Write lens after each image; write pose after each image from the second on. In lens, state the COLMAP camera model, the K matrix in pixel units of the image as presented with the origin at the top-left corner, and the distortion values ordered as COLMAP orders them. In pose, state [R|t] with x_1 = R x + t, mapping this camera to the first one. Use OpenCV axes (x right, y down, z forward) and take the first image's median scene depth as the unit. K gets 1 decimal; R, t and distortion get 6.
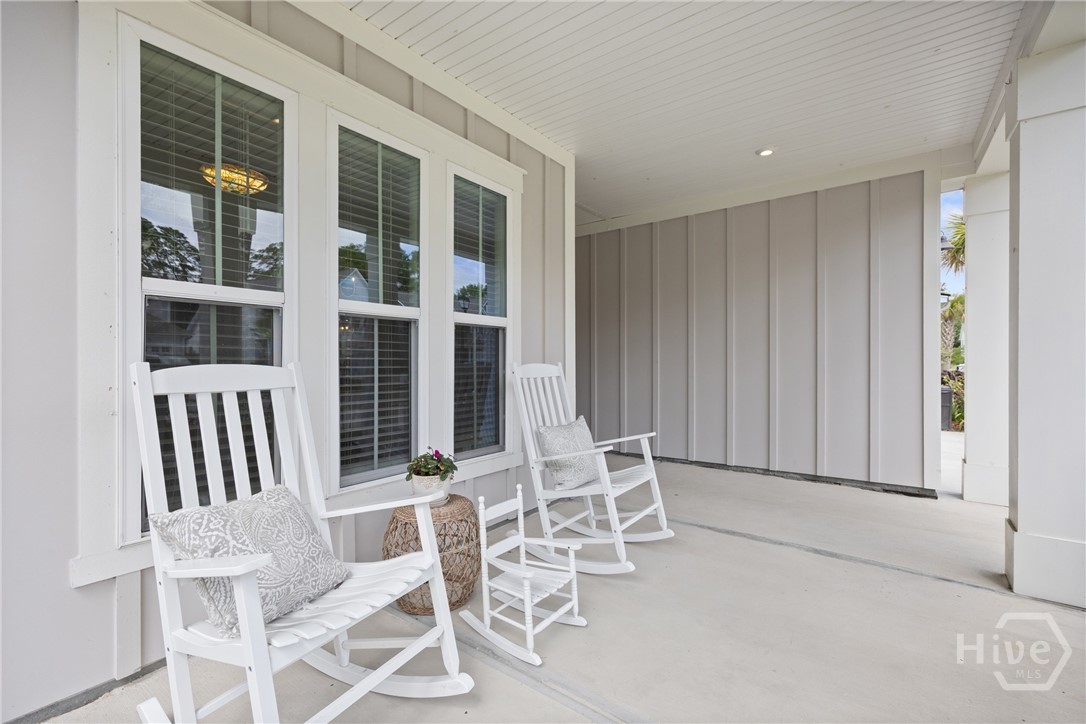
lens RADIAL K [[477.5, 0, 538.4], [0, 477.5, 366.0], [0, 0, 1]] dist [-0.003554, -0.000261]
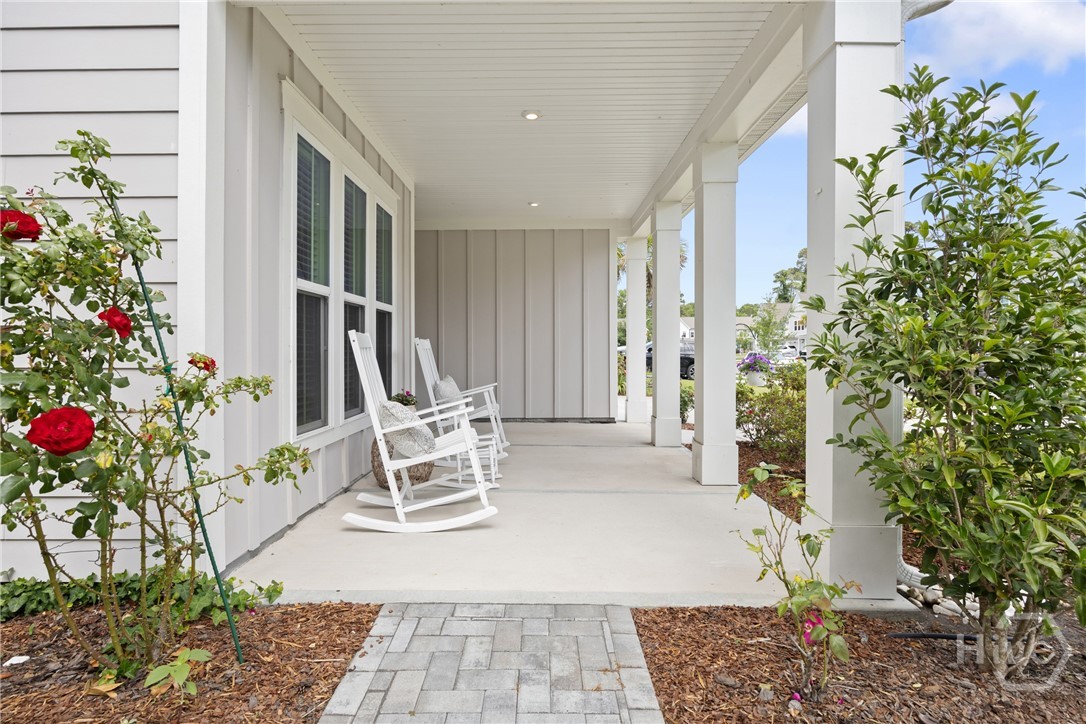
lens RADIAL K [[582.3, 0, 544.1], [0, 582.3, 358.5], [0, 0, 1]] dist [-0.000303, -0.000009]
pose [[0.795221, -0.006371, 0.606287, -0.627185], [0.004497, 0.999979, 0.004610, 0.037079], [-0.606304, -0.000940, 0.795233, -0.499857]]
